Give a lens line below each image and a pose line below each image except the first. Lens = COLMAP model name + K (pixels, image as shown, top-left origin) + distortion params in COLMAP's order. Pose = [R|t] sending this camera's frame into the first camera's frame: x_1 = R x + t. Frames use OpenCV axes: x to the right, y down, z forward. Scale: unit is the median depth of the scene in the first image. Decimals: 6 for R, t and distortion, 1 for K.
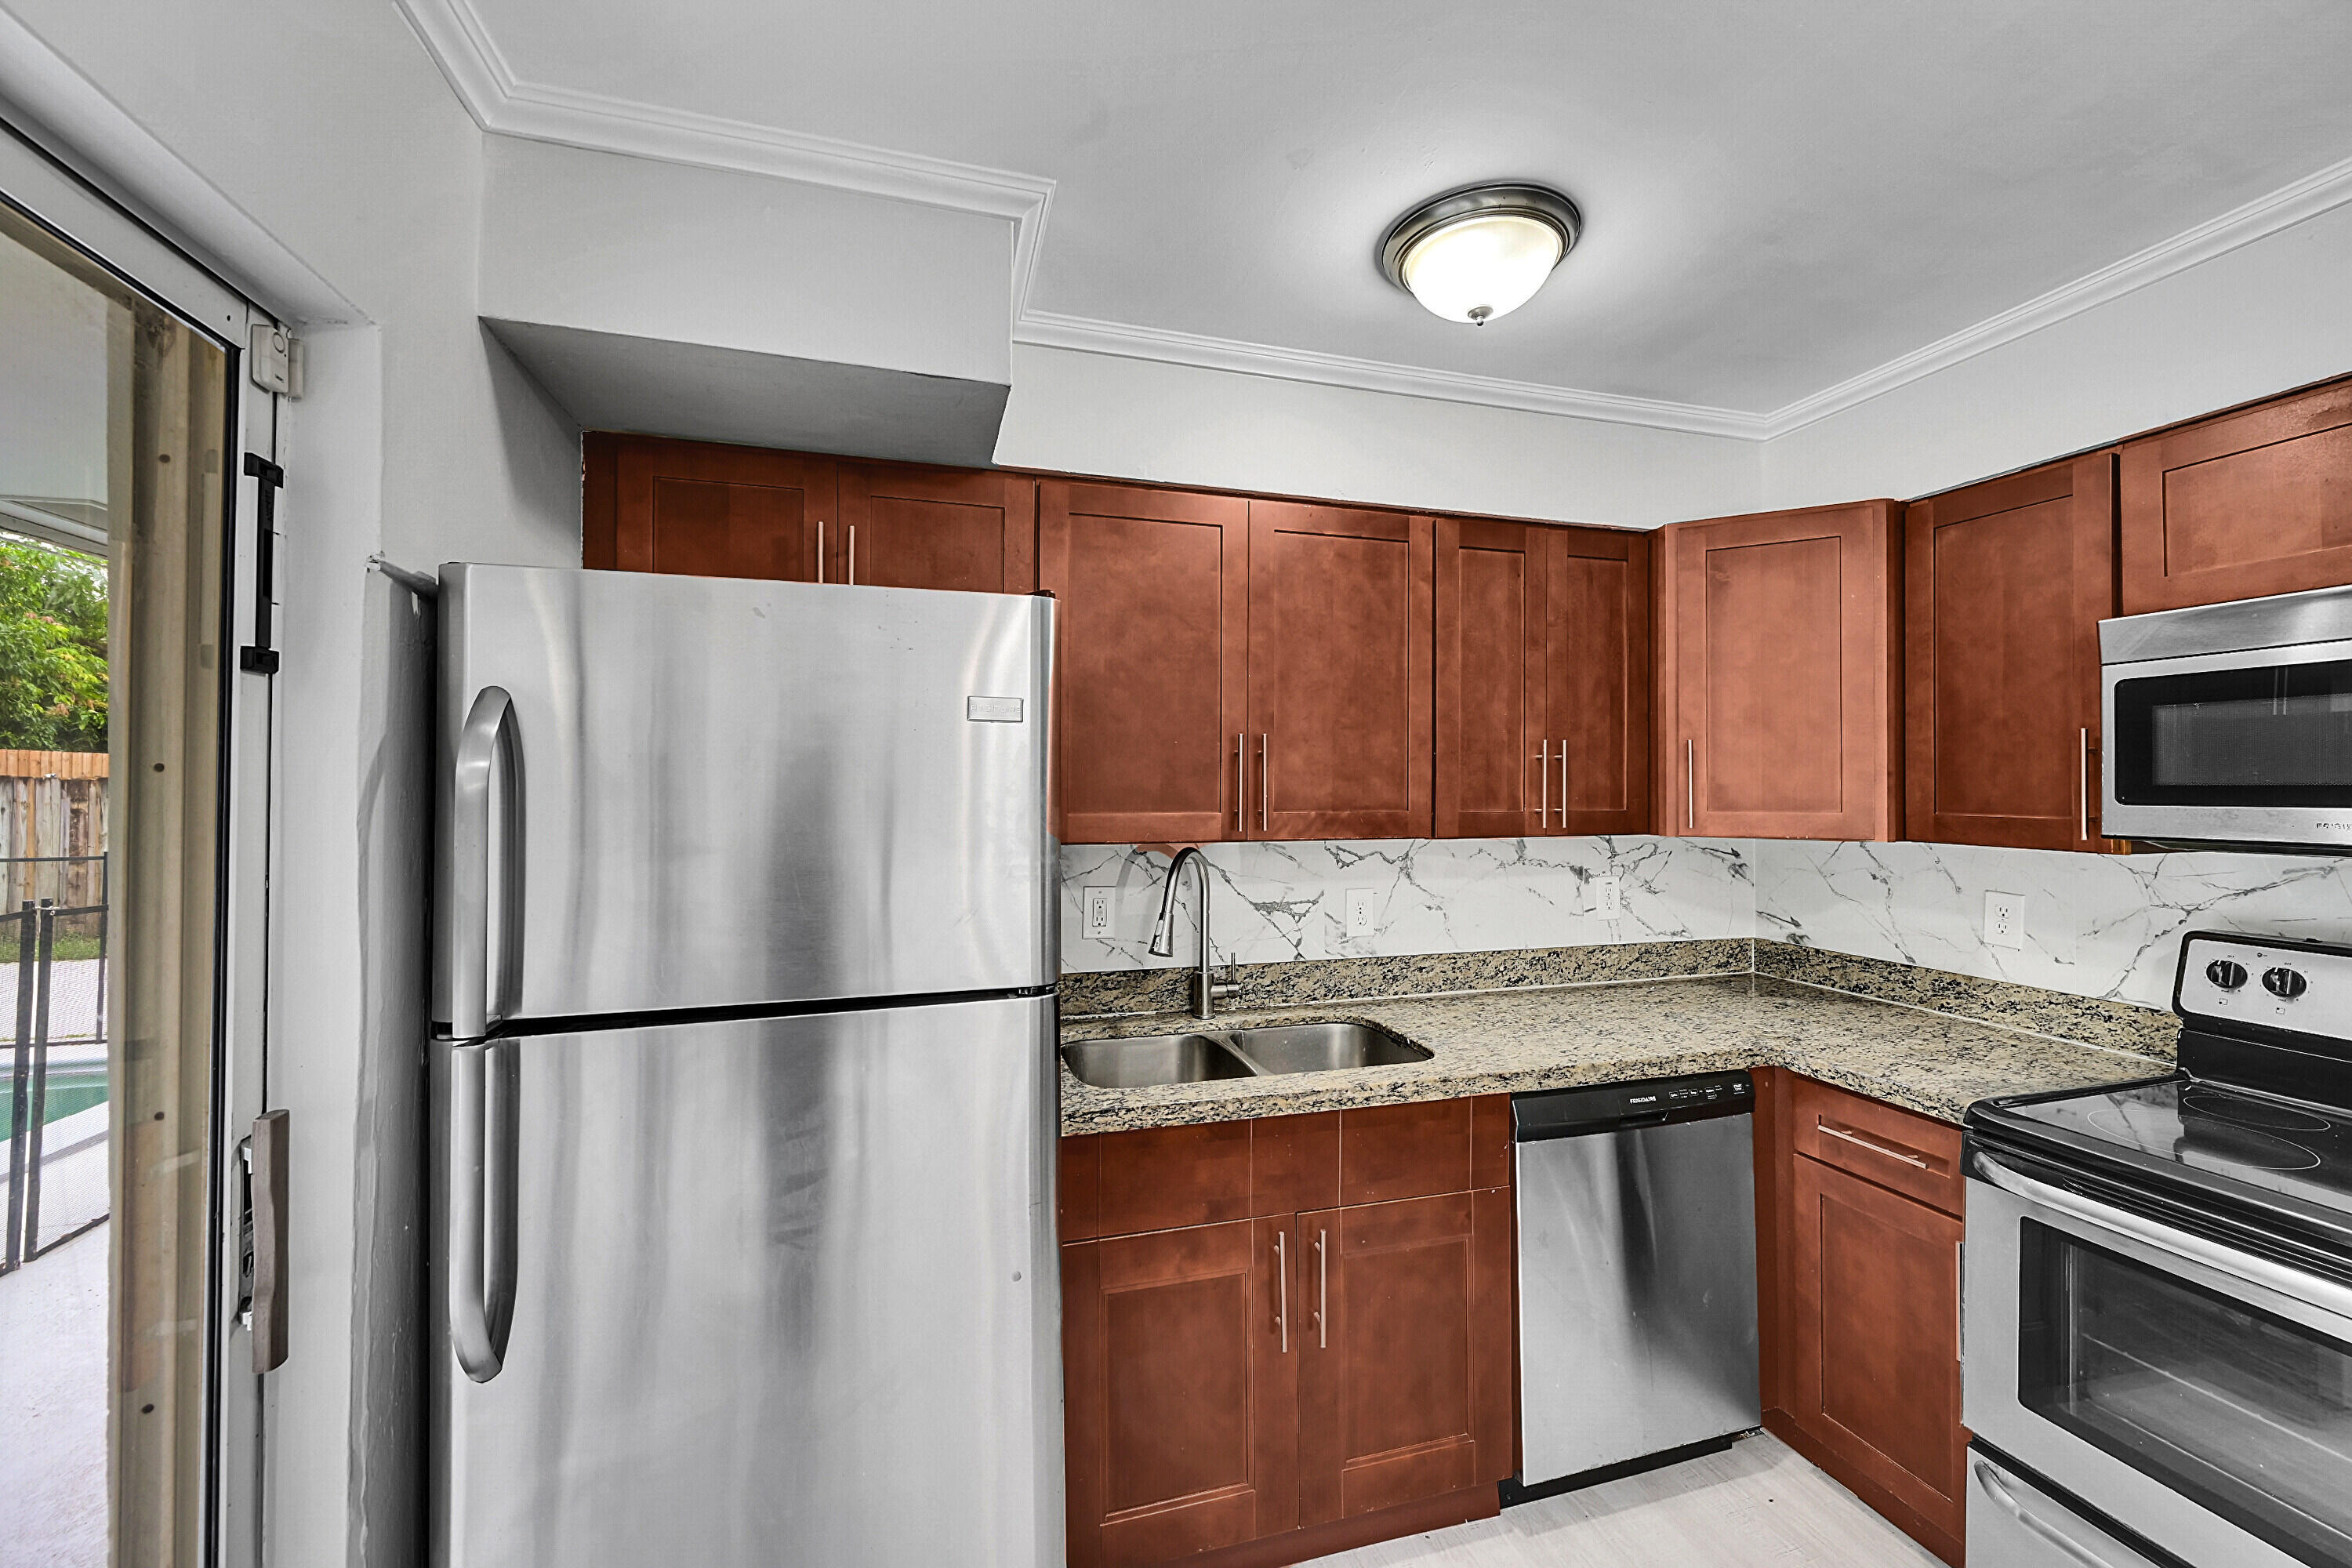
lens RADIAL K [[924.3, 0, 1182.9], [0, 924.3, 777.3], [0, 0, 1]] dist [-0.000345, -0.000178]
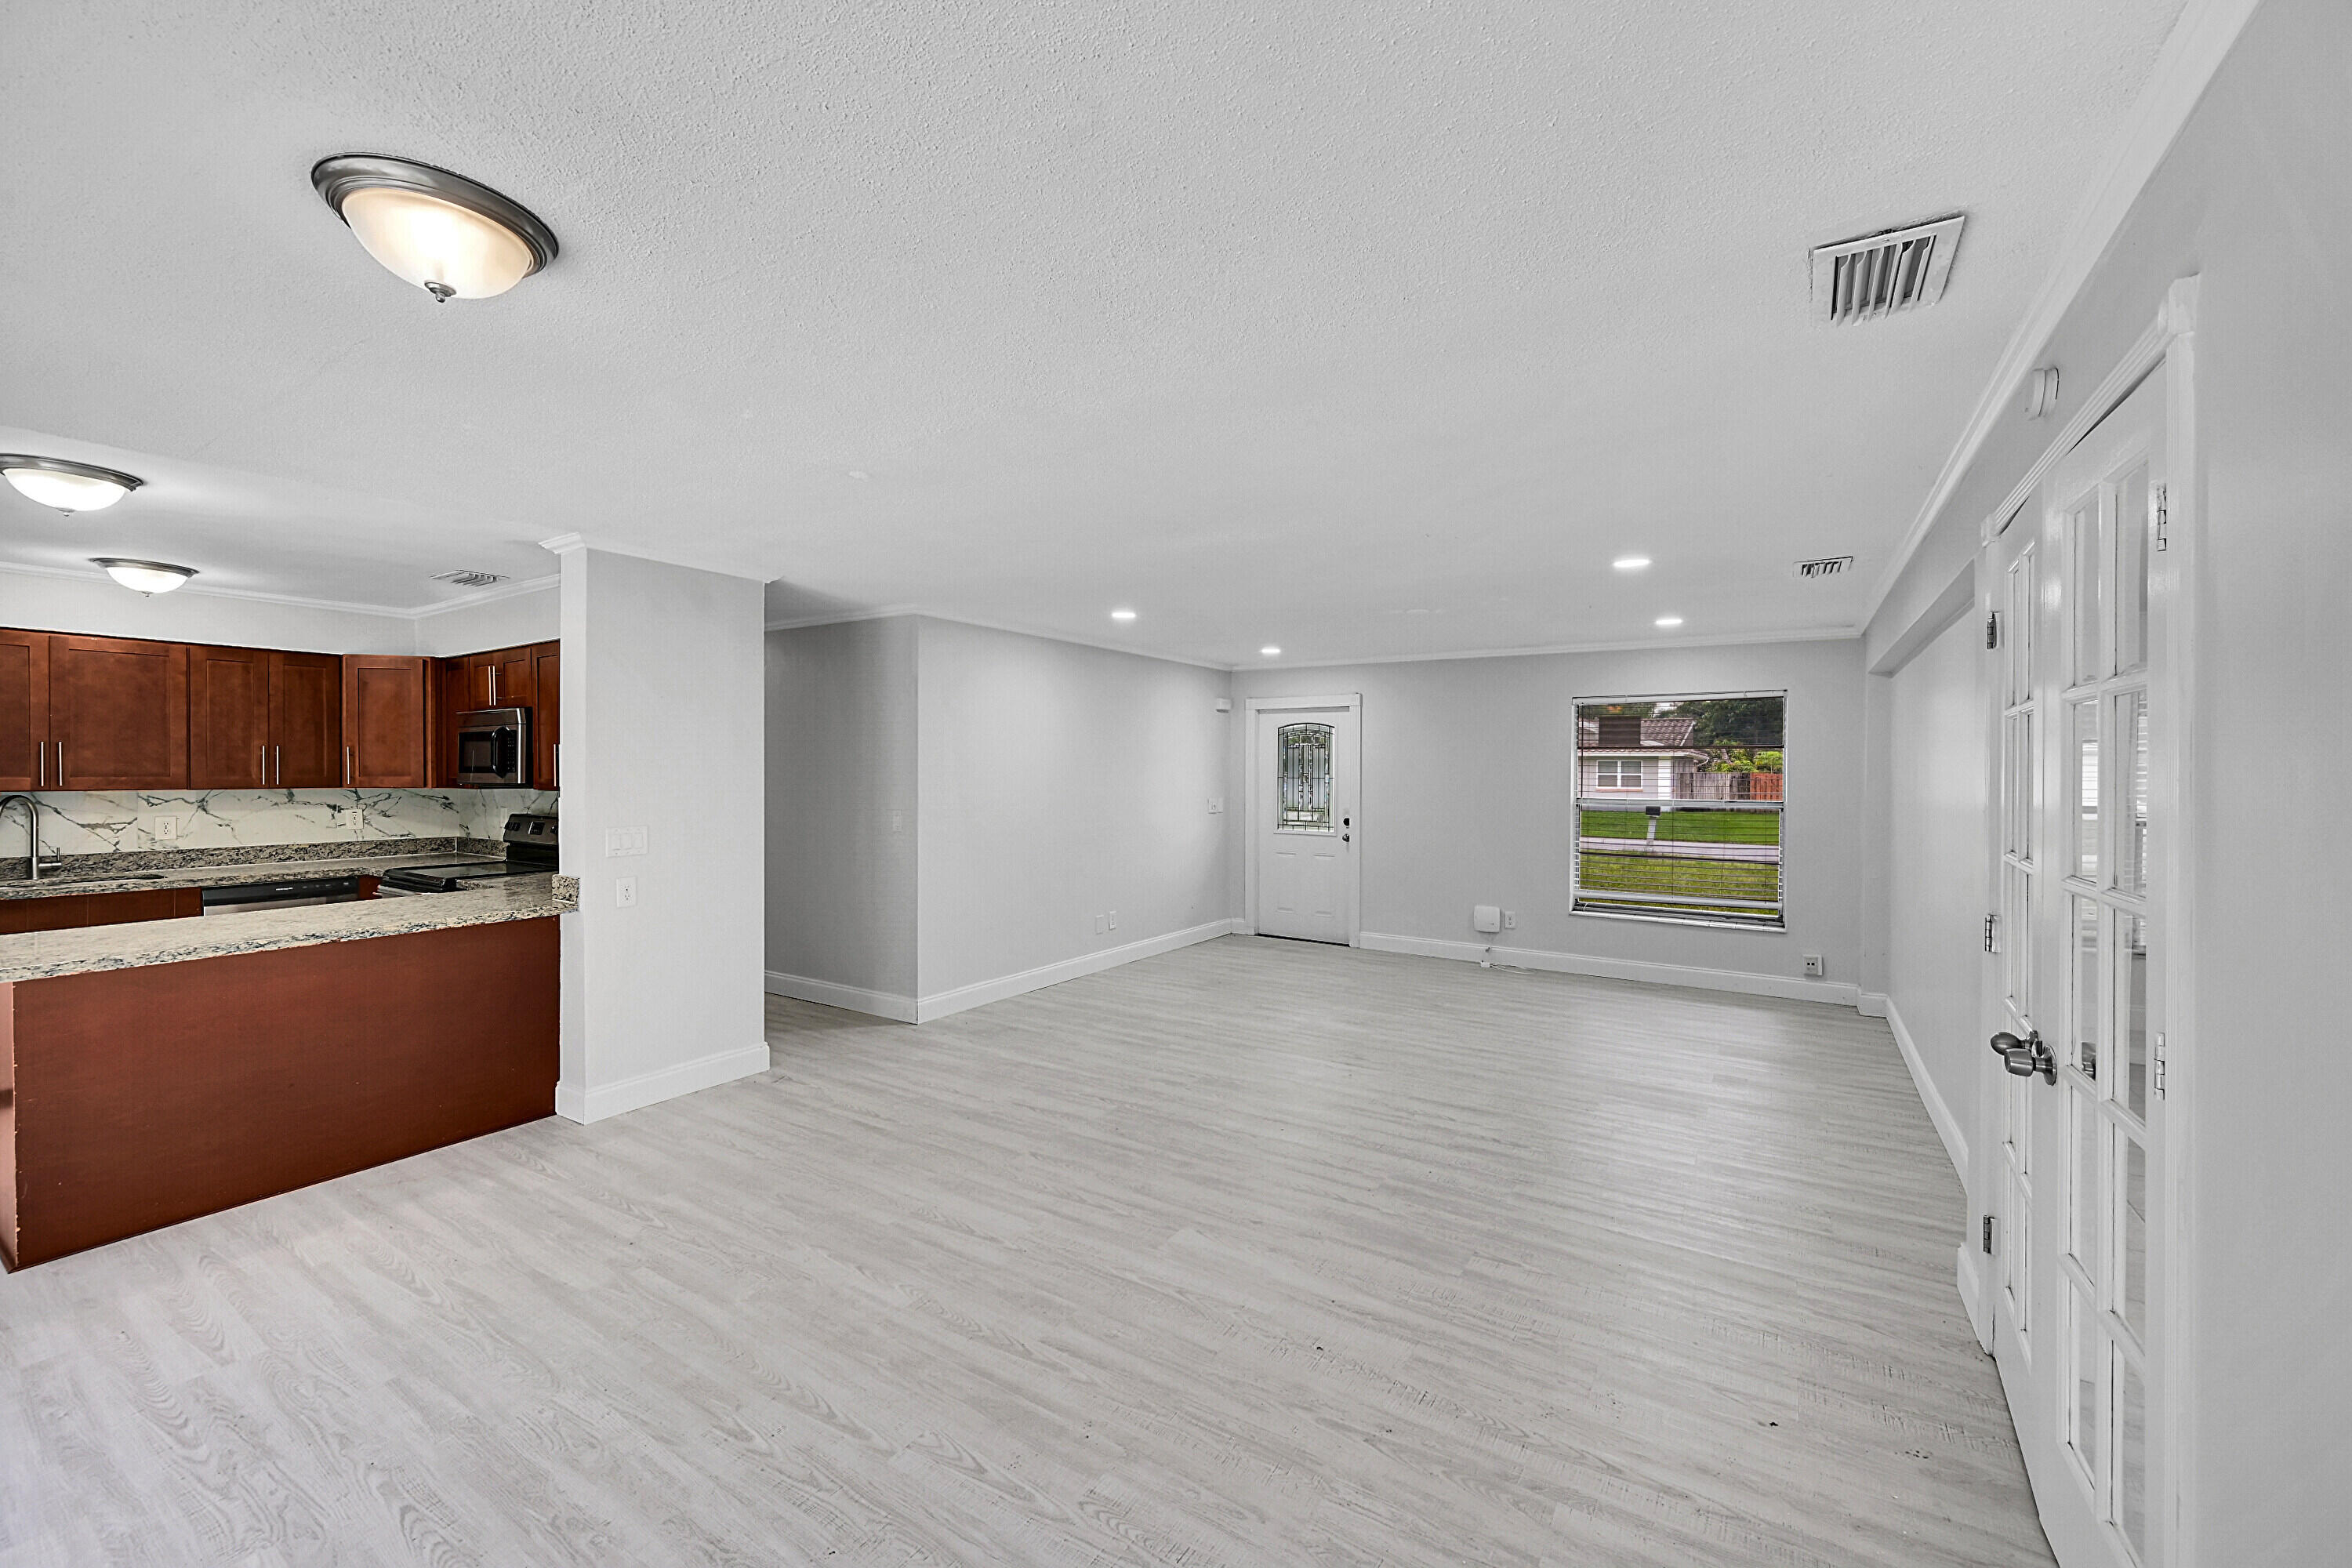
lens RADIAL K [[924.3, 0, 1182.9], [0, 924.3, 777.3], [0, 0, 1]] dist [-0.000345, -0.000178]
pose [[0.753154, -0.004024, 0.657832, 0.637057], [-0.008997, 0.999825, 0.016416, -0.022584], [-0.657782, -0.018283, 0.752986, -2.360622]]
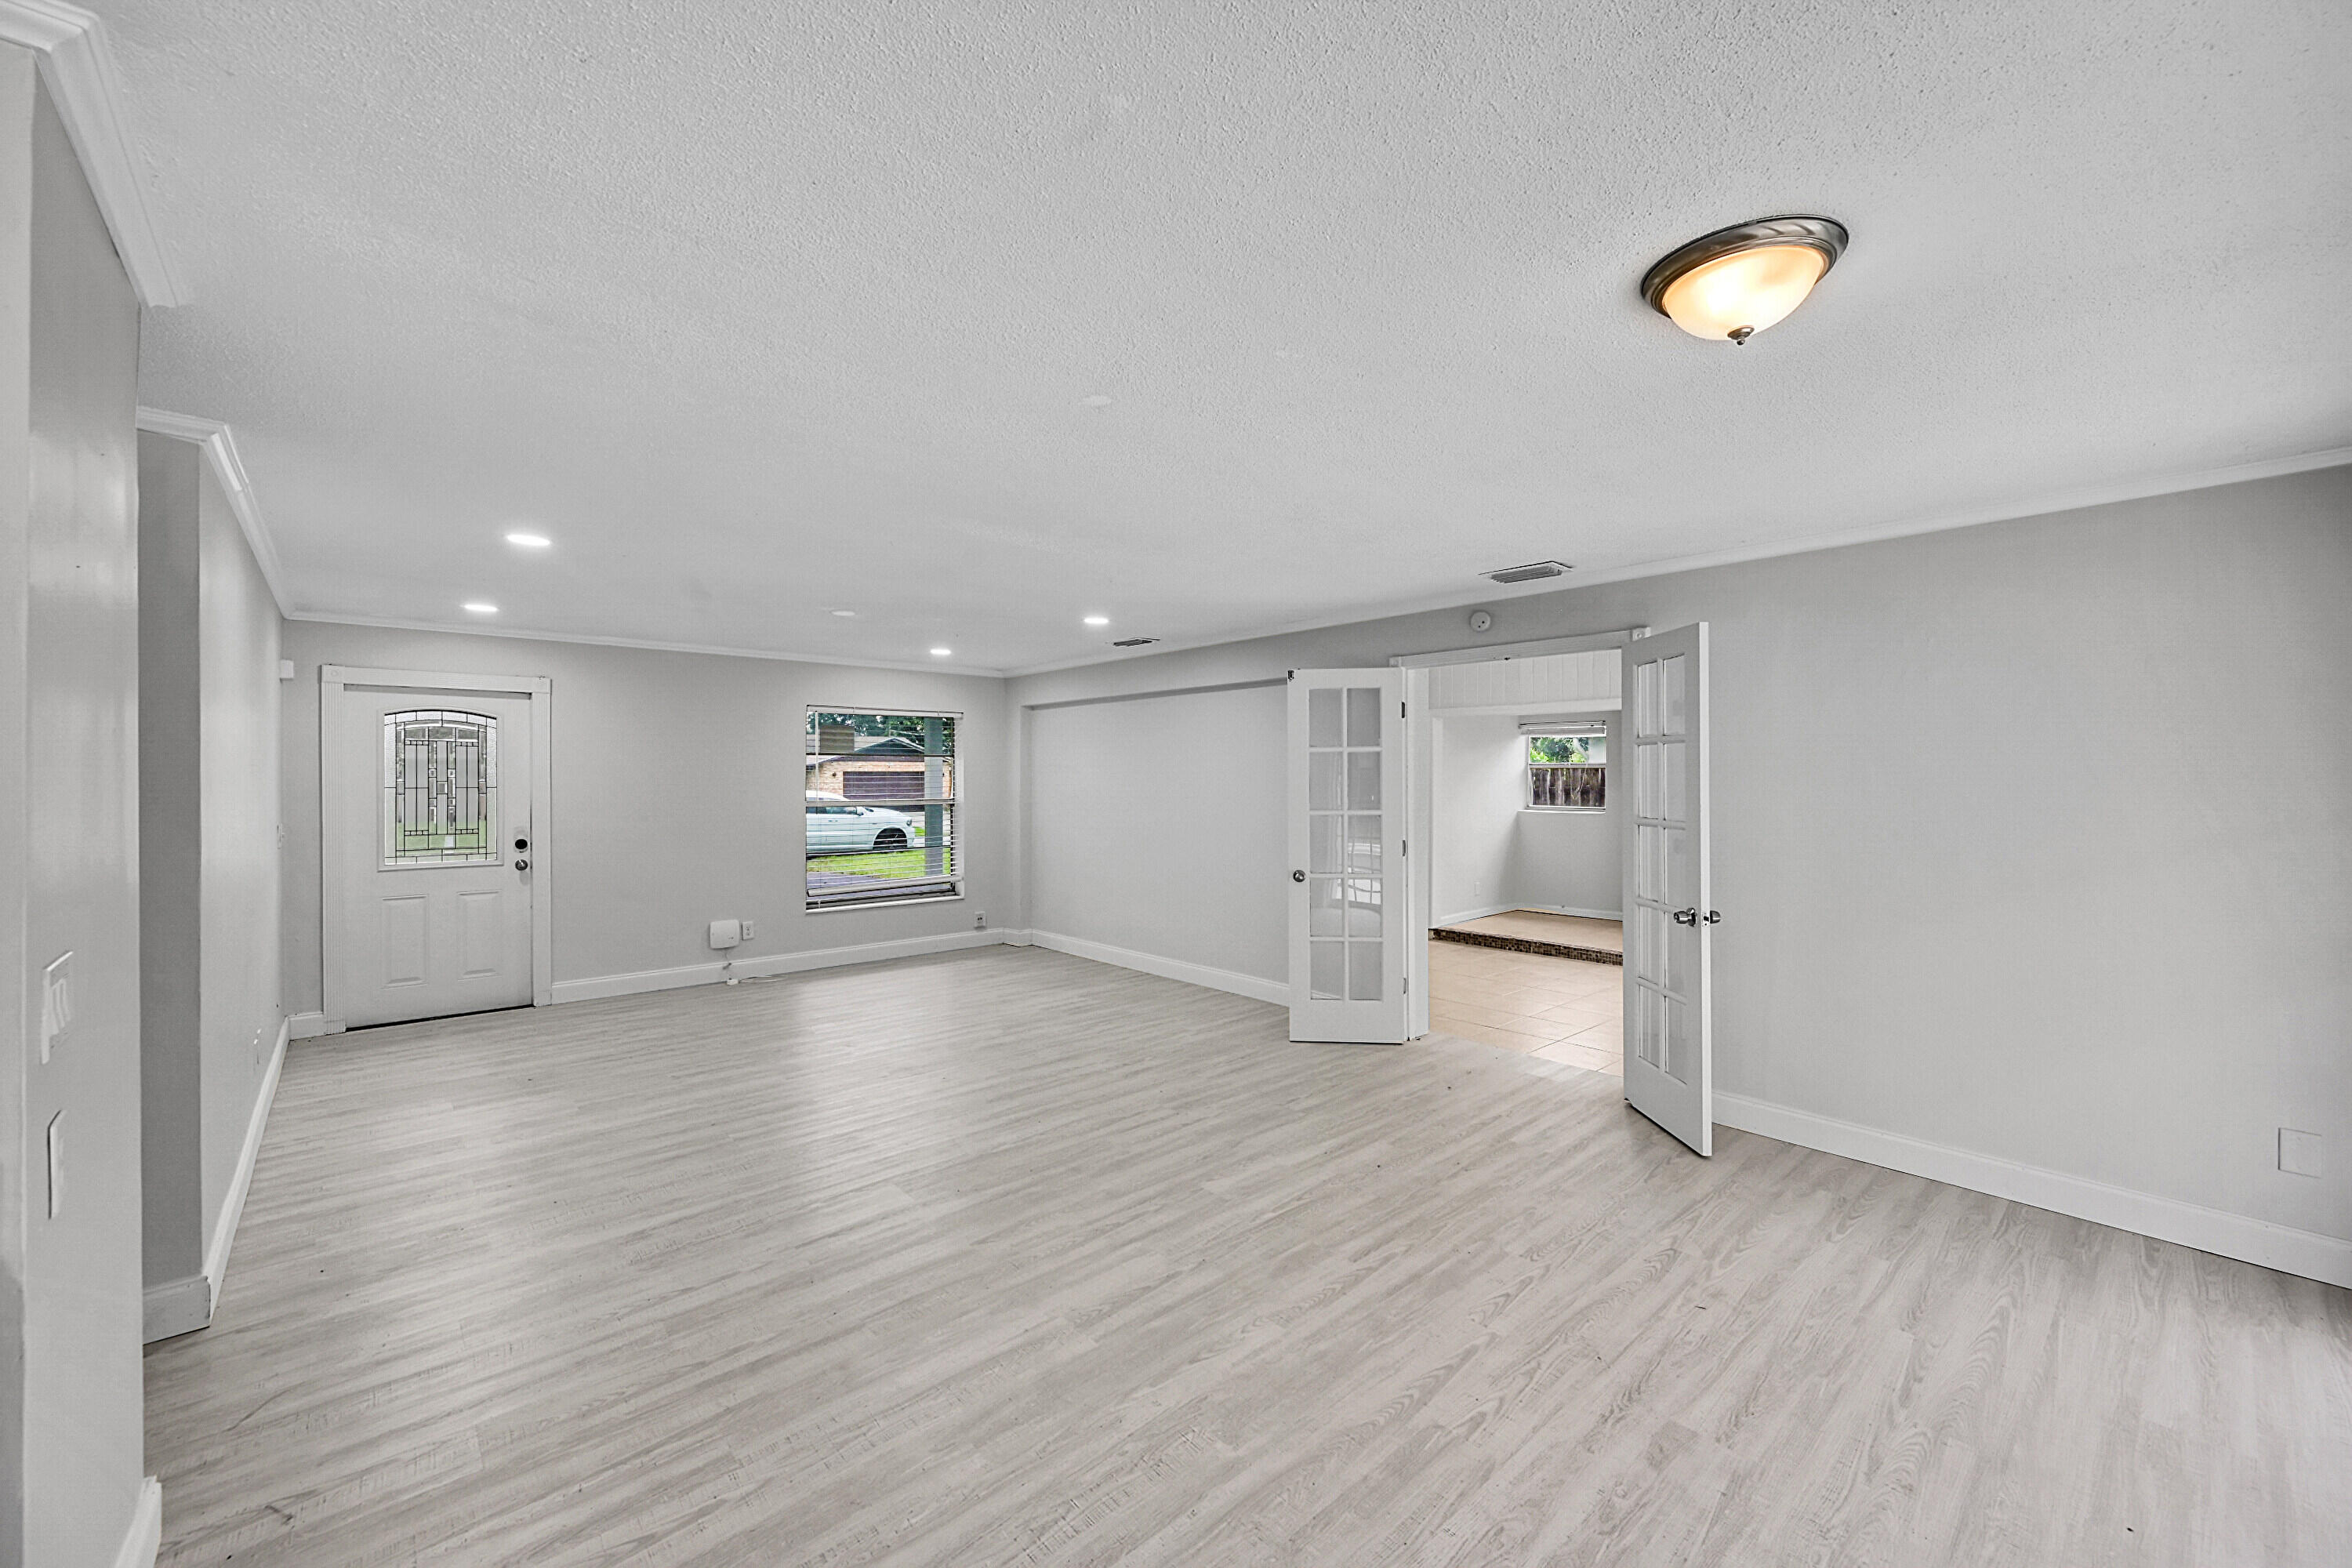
lens RADIAL K [[924.3, 0, 1182.9], [0, 924.3, 777.3], [0, 0, 1]] dist [-0.000345, -0.000178]
pose [[-0.431770, -0.002325, 0.901981, 0.152258], [-0.007481, 0.999972, -0.001004, -0.005425], [-0.901953, -0.007181, -0.431775, -0.587764]]
